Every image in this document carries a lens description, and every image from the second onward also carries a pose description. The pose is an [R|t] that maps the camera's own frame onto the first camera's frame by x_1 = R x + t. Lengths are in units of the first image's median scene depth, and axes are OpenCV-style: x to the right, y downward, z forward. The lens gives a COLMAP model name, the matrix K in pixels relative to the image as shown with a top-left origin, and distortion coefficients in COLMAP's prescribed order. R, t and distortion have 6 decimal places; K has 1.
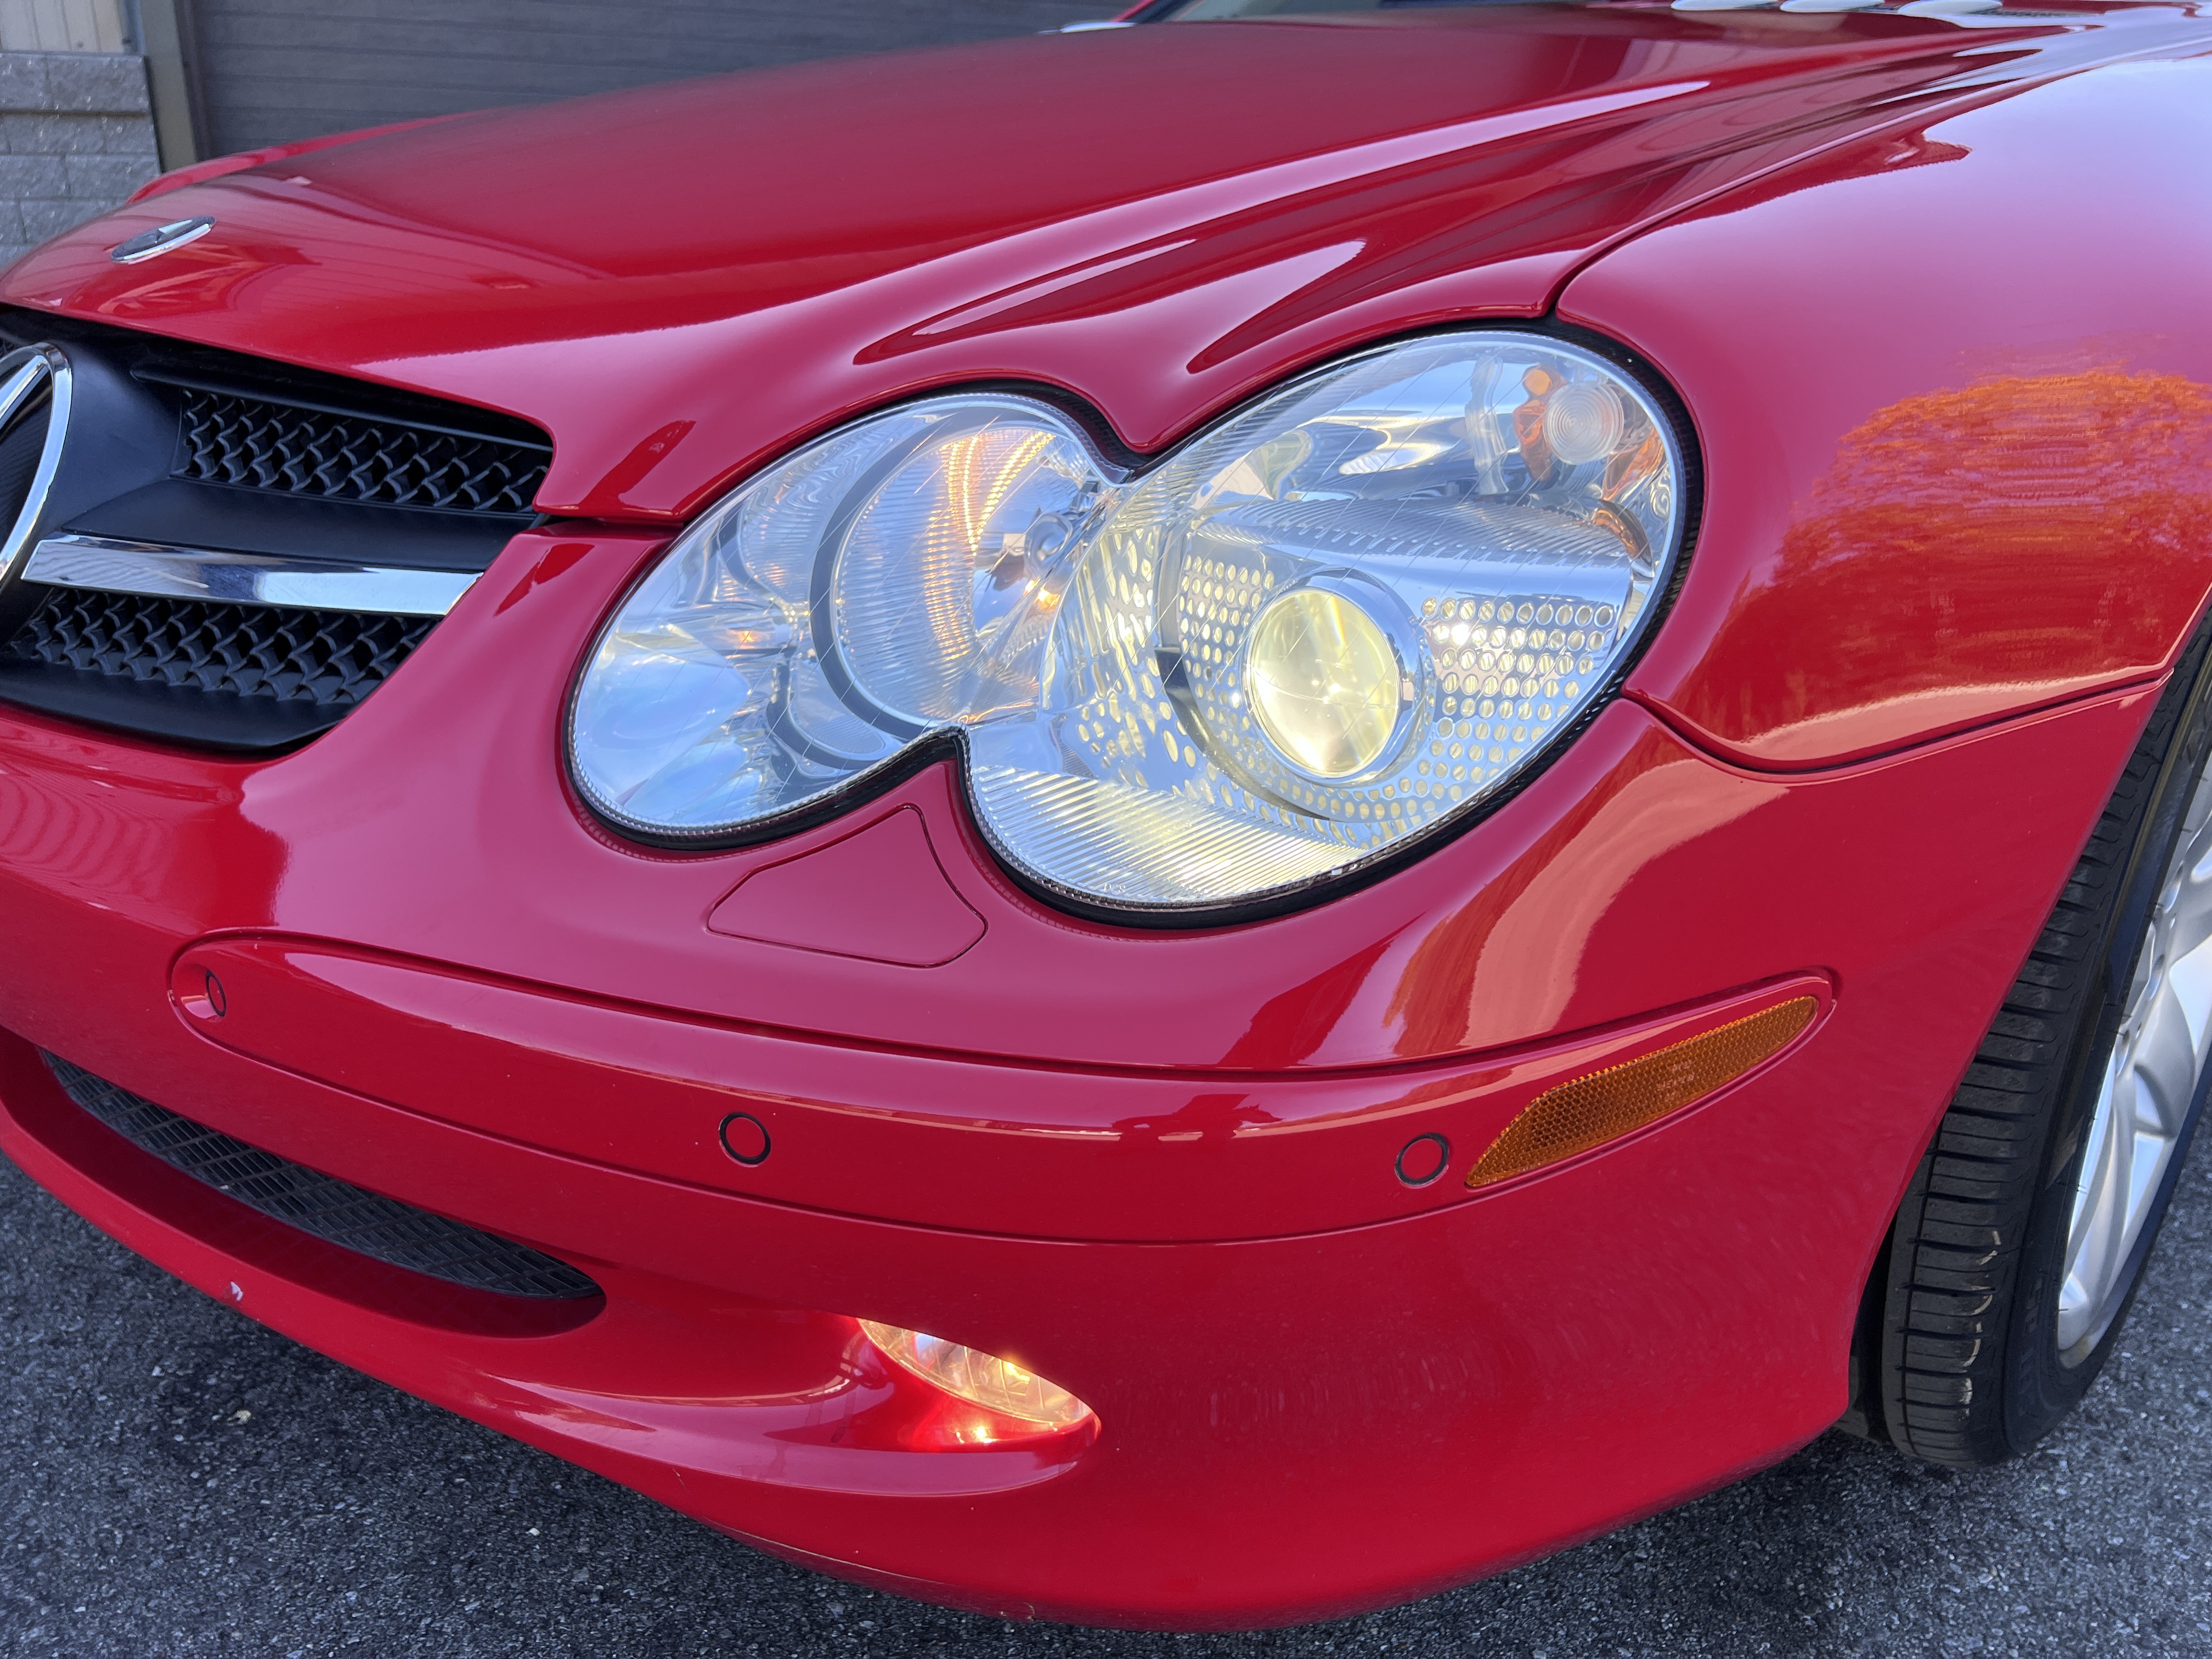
lens RADIAL K [[1692.3, 0, 1117.5], [0, 1692.3, 822.2], [0, 0, 1]] dist [0.039403, -0.054713]
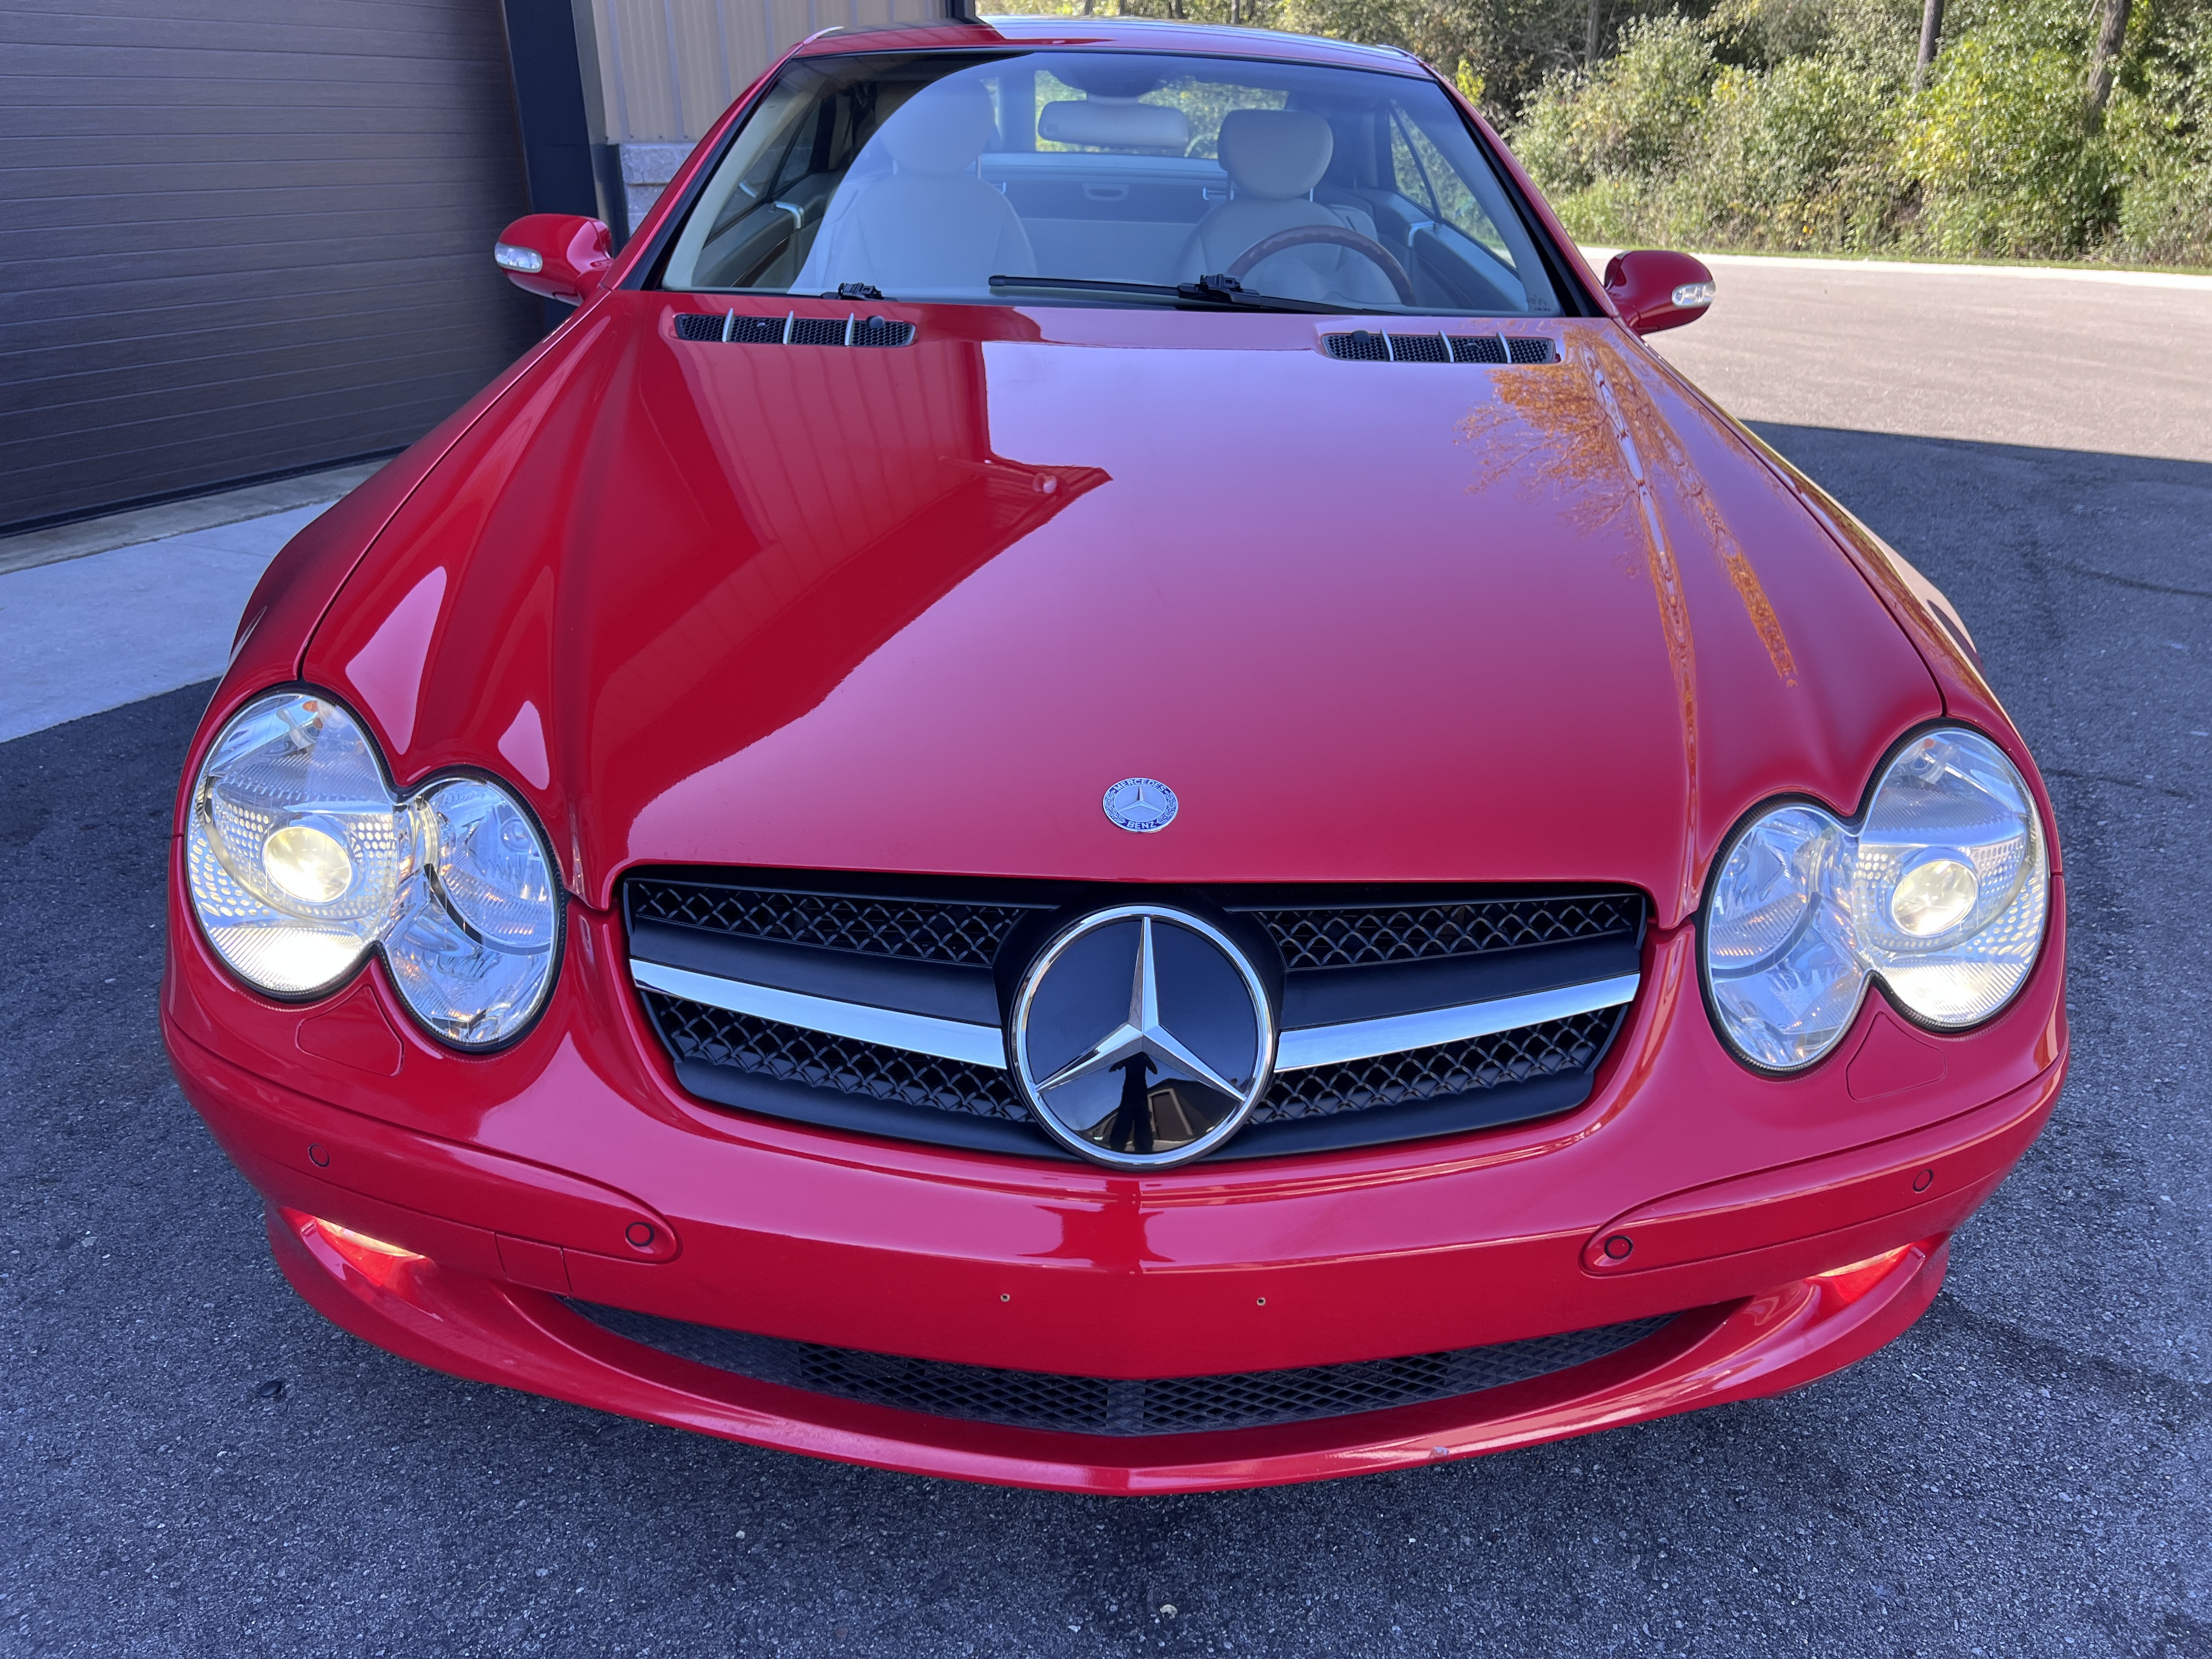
lens RADIAL K [[1702.5, 0, 1129.0], [0, 1702.5, 841.1], [0, 0, 1]] dist [0.065996, -0.082529]
pose [[0.719751, -0.280858, 0.634883, -1.359820], [0.236595, 0.959000, 0.156018, -0.501066], [-0.652672, 0.037916, 0.756691, -0.032194]]
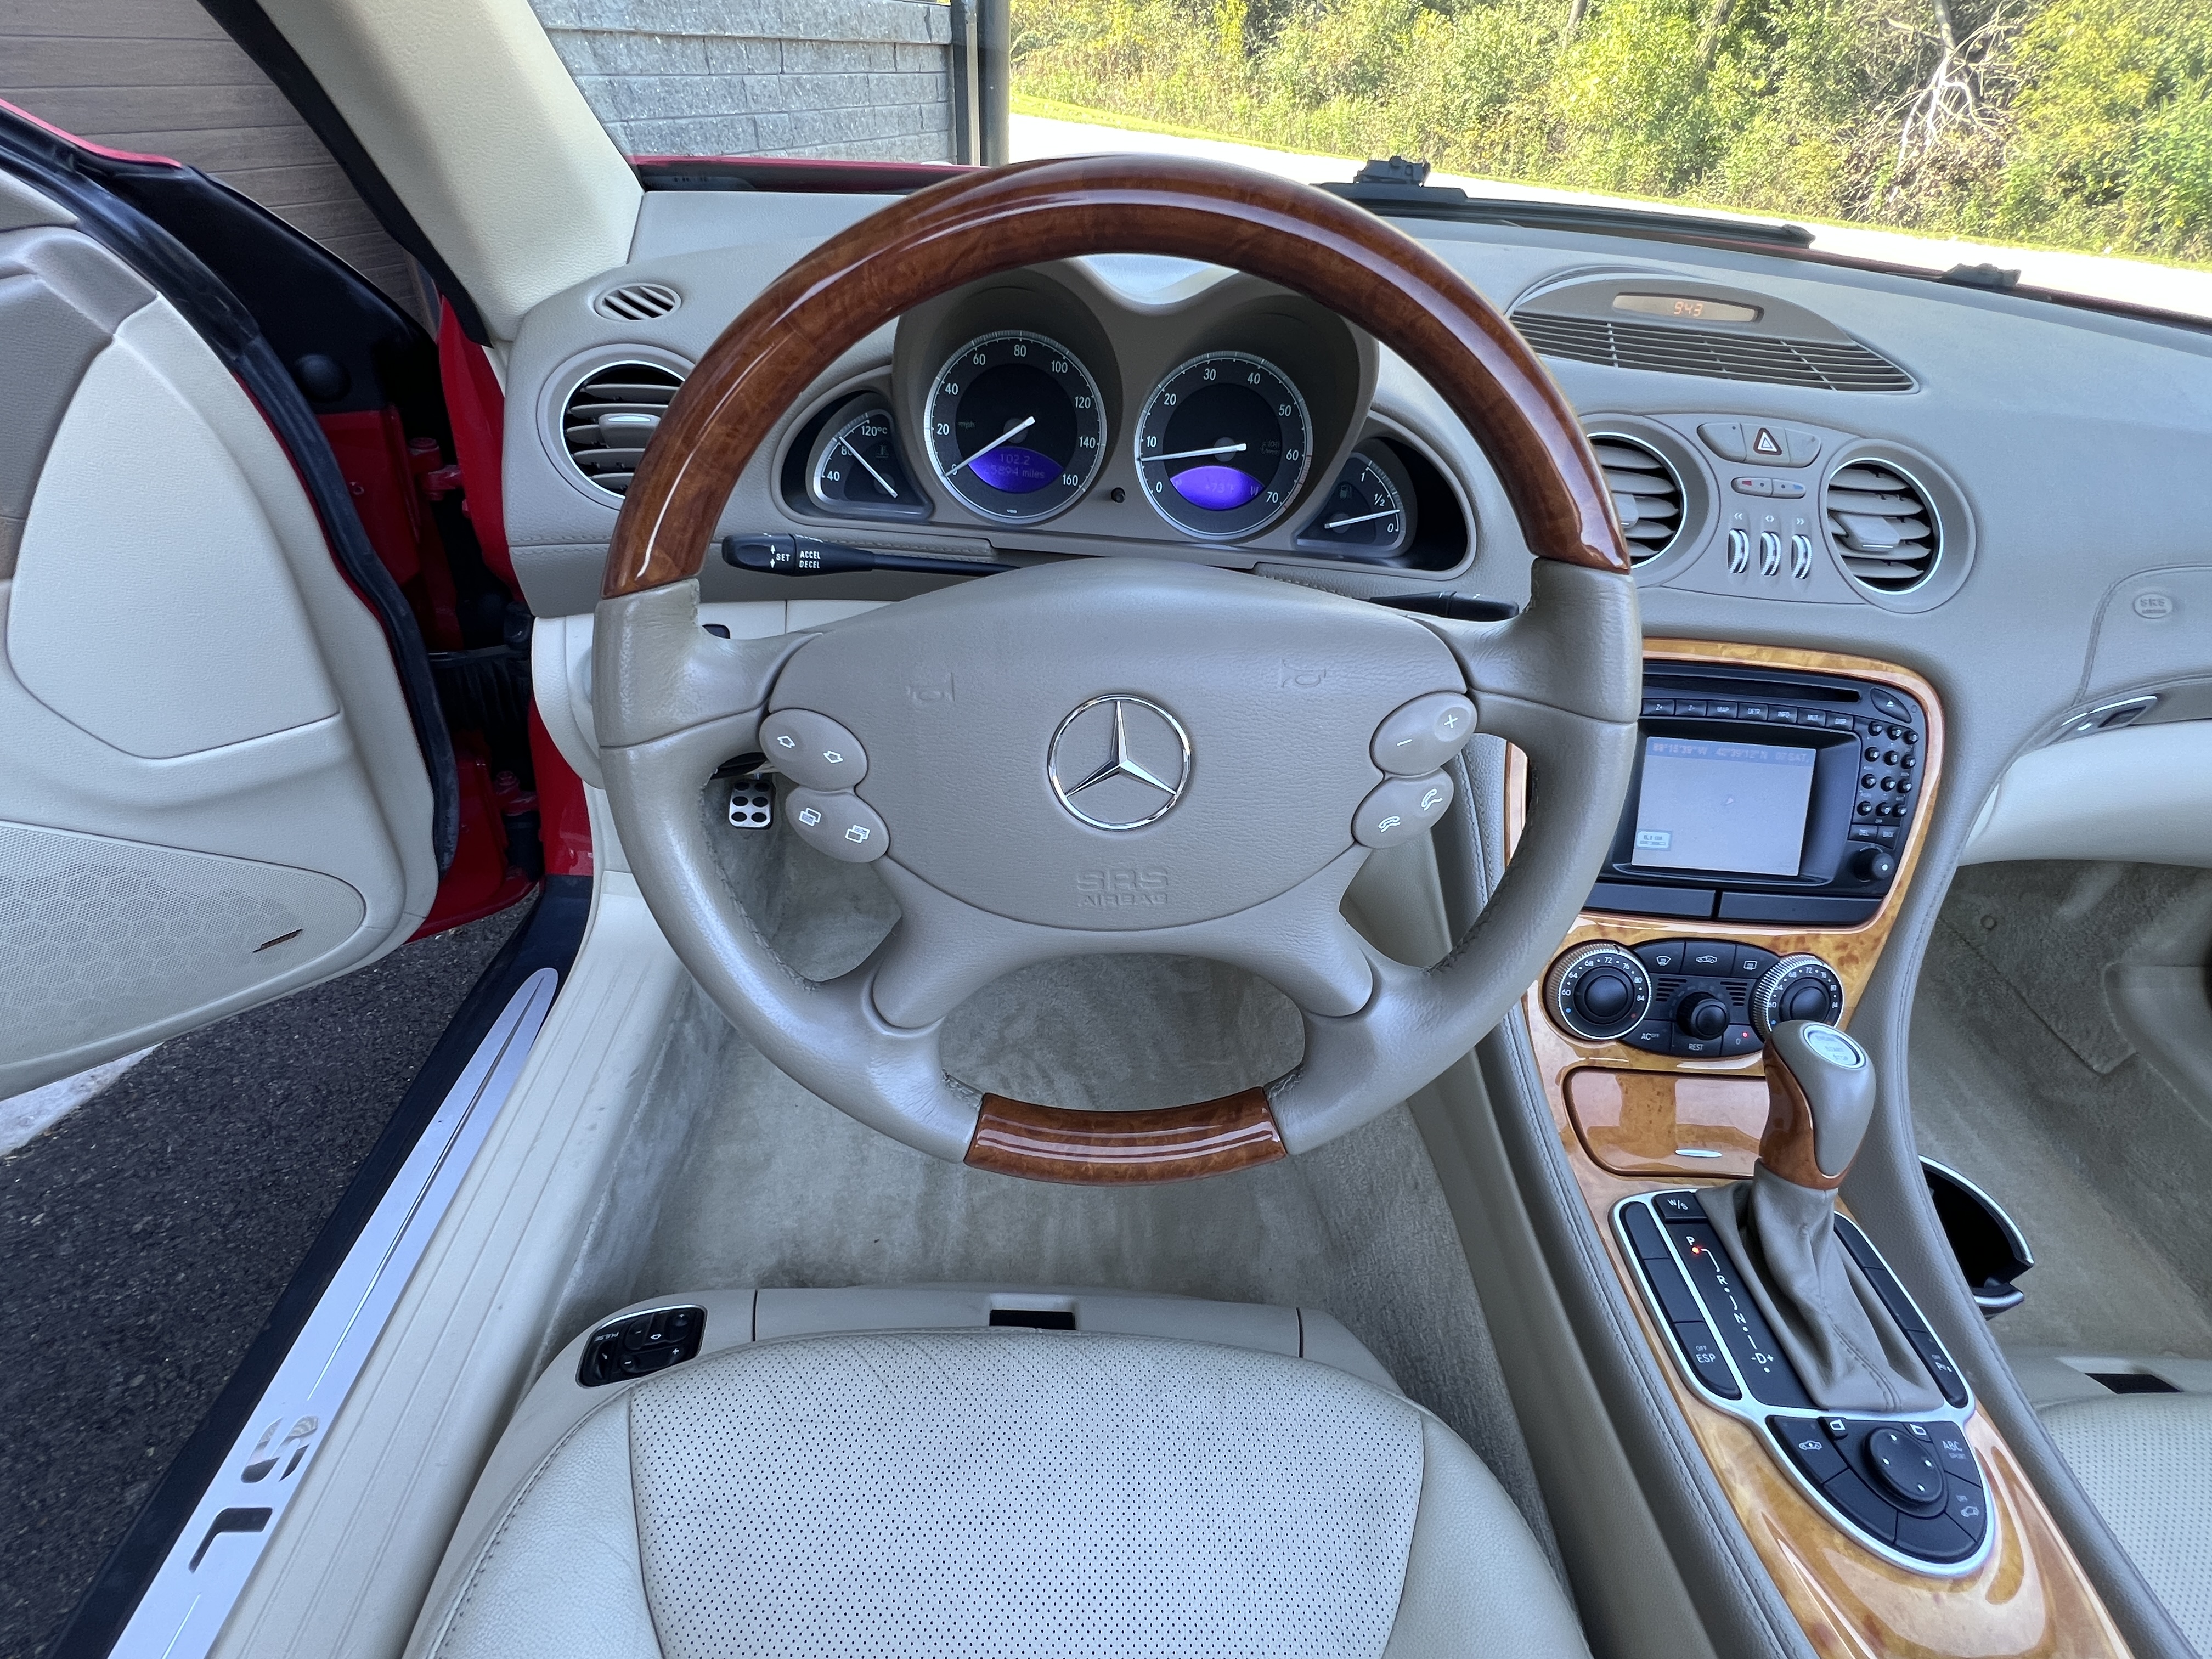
lens RADIAL K [[1022.3, 0, 1094.6], [0, 1022.3, 830.6], [0, 0, 1]] dist [-0.002498, -0.000055]
pose [[0.627672, -0.455663, 0.631189, 0.353375], [0.197118, 0.877403, 0.437388, -1.345694], [-0.753108, -0.150117, 0.640541, 2.807727]]
